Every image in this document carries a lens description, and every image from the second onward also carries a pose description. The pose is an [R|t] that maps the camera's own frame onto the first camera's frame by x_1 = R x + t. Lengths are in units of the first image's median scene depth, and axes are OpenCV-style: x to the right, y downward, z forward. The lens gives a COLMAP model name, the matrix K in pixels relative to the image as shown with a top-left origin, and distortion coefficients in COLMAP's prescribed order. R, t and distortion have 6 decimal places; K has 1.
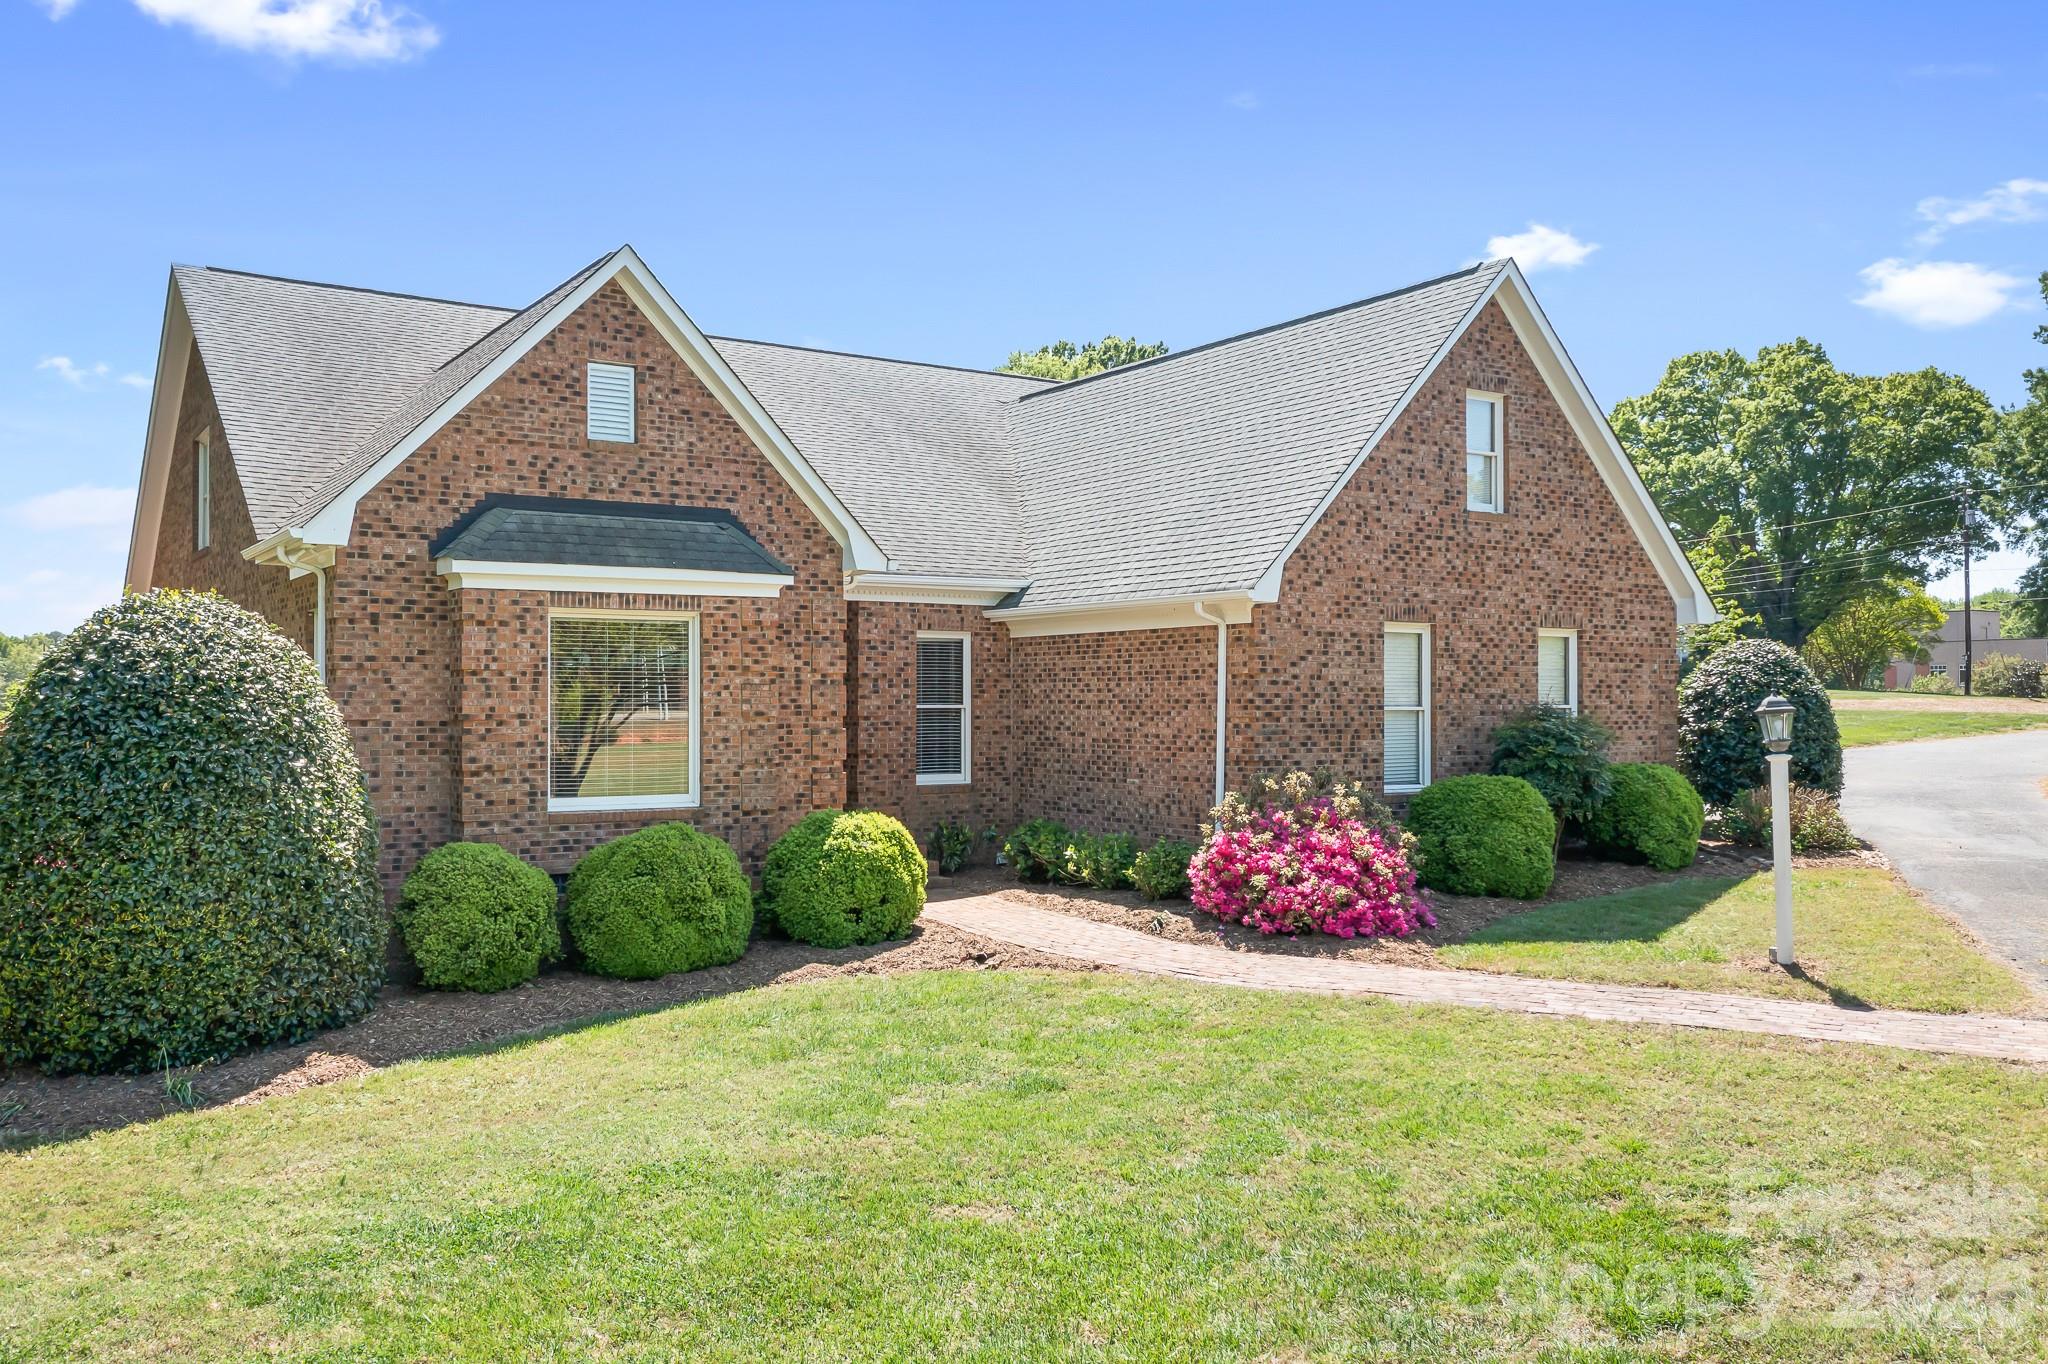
lens RADIAL K [[1614.9, 0, 1026.2], [0, 1614.9, 687.9], [0, 0, 1]] dist [-0.012033, 0.001842]
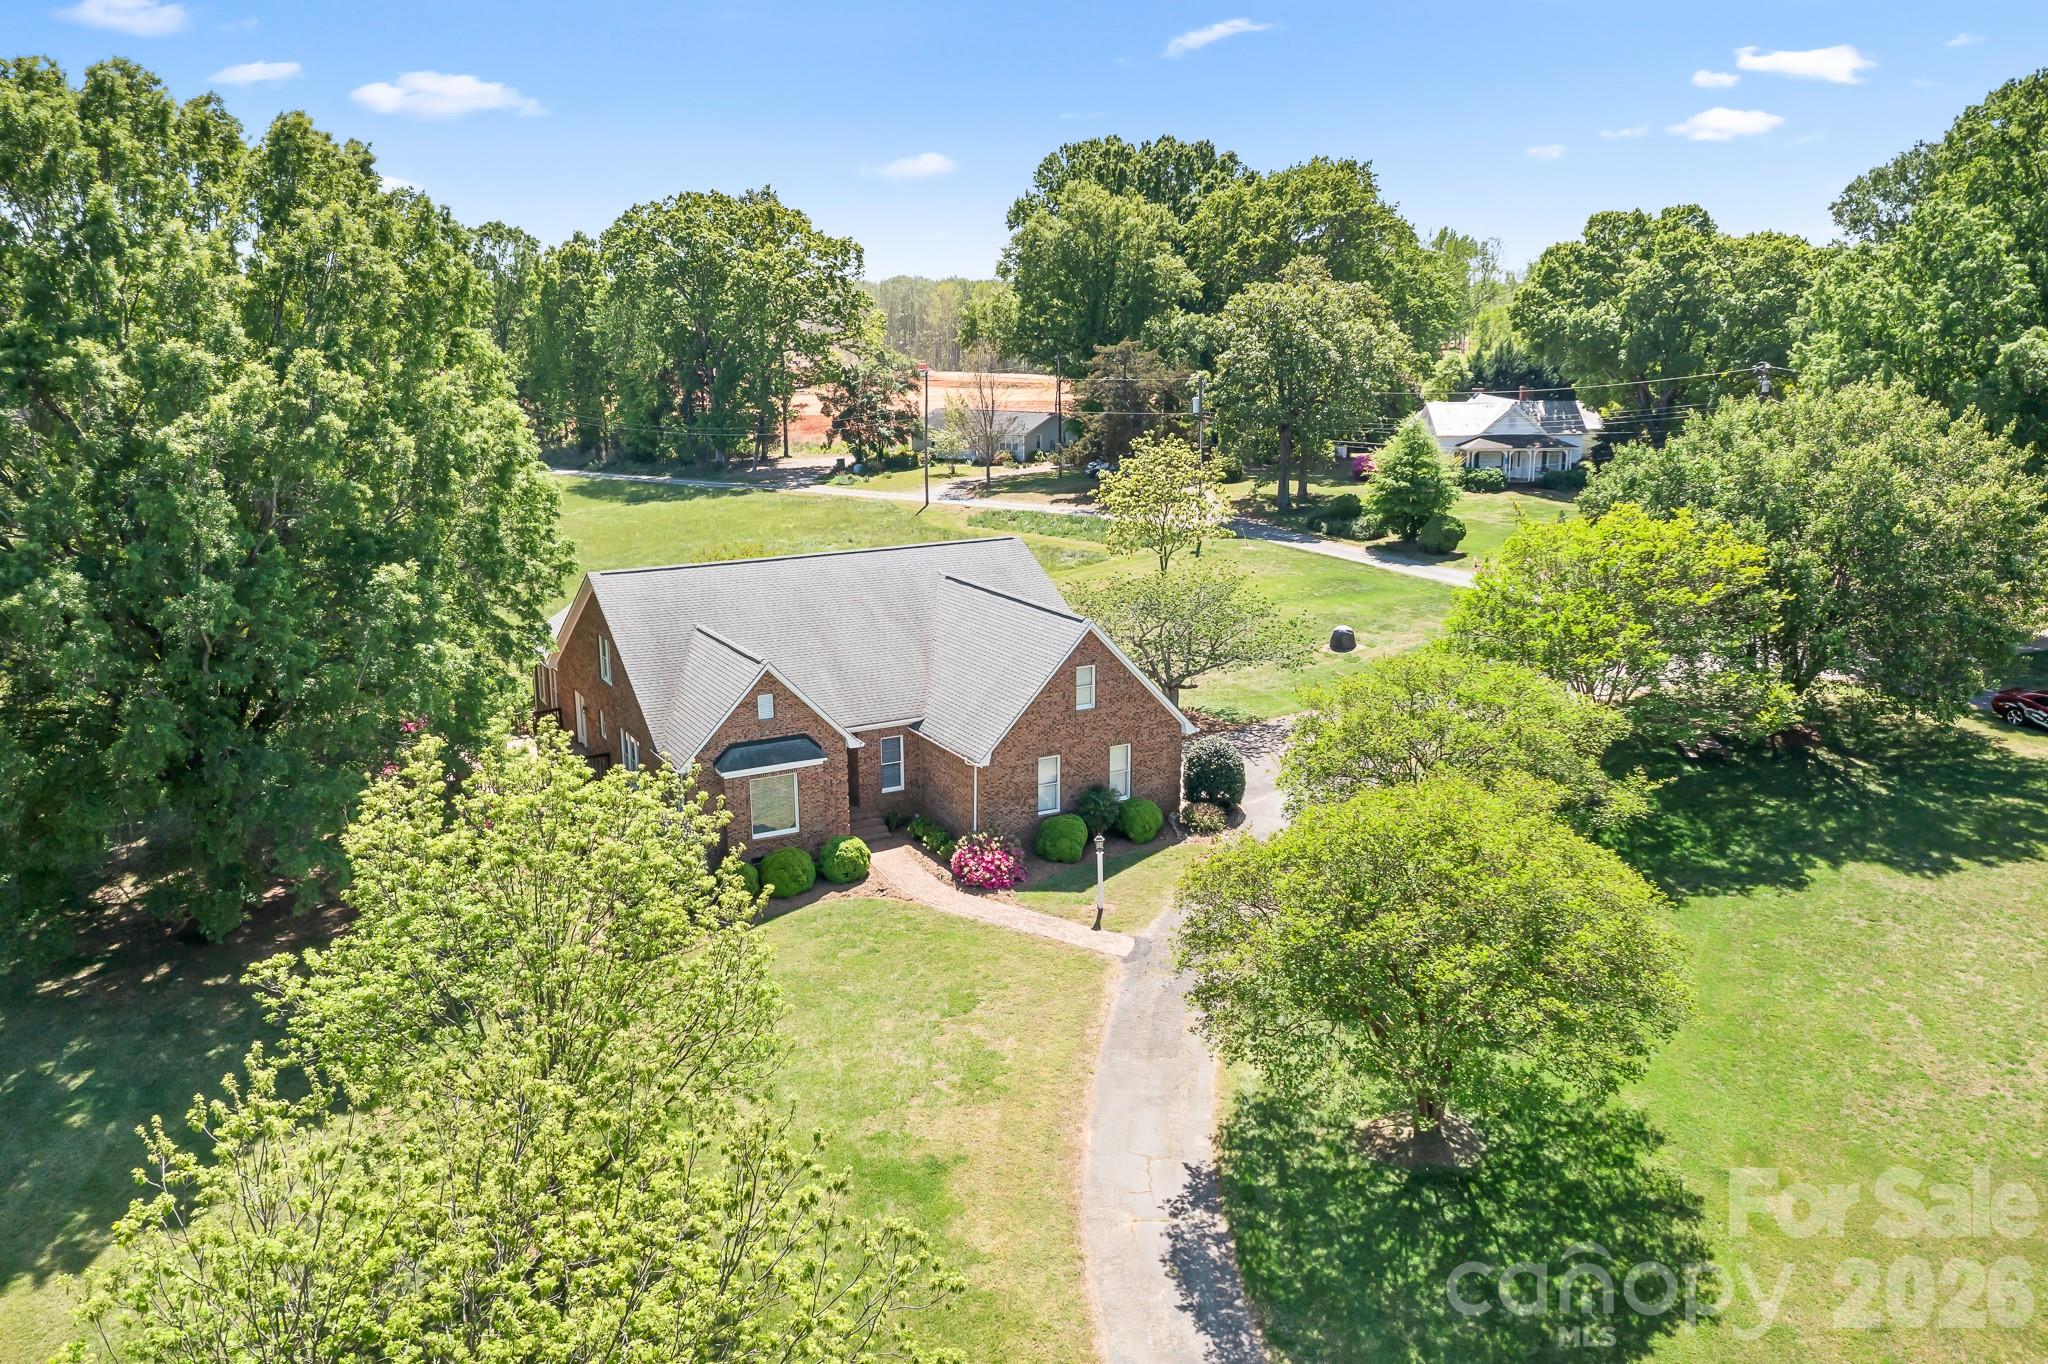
lens RADIAL K [[1614.9, 0, 1023.2], [0, 1614.9, 680.4], [0, 0, 1]] dist [-0.012033, 0.001842]
pose [[0.996096, 0.019920, -0.086002, 0.459280], [0.001725, 0.969631, 0.244565, -0.910637], [0.088262, -0.243758, 0.965811, -1.785028]]
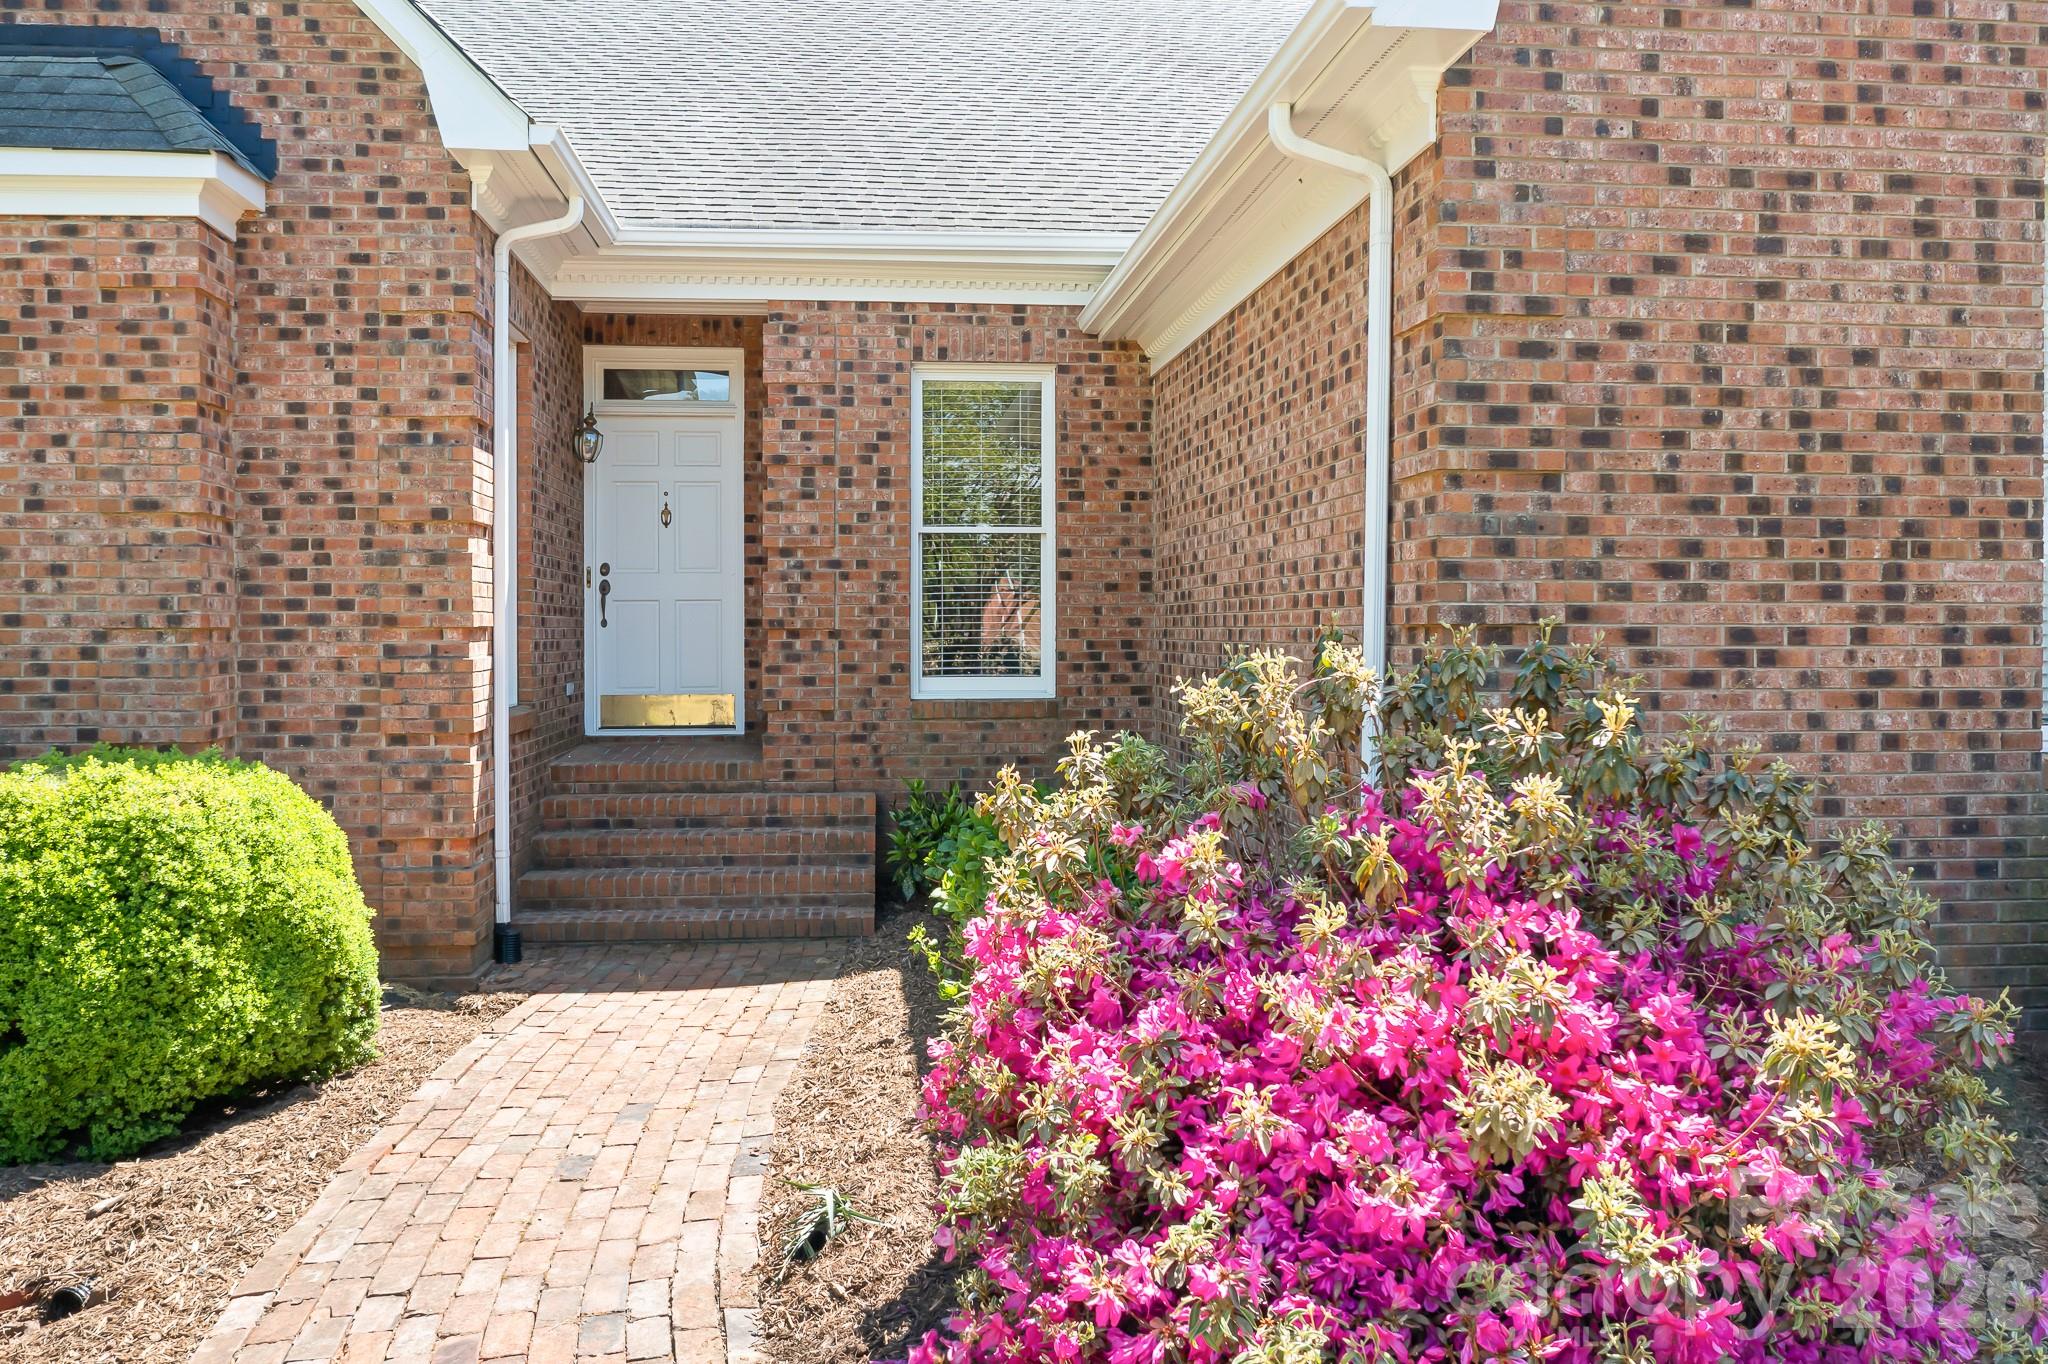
lens RADIAL K [[1614.9, 0, 1038.9], [0, 1614.9, 645.2], [0, 0, 1]] dist [-0.012033, 0.001842]
pose [[0.882955, 0.002907, -0.469448, 0.209601], [0.006213, 0.999821, 0.017876, 0.042815], [0.469416, -0.018701, 0.882779, 0.708263]]
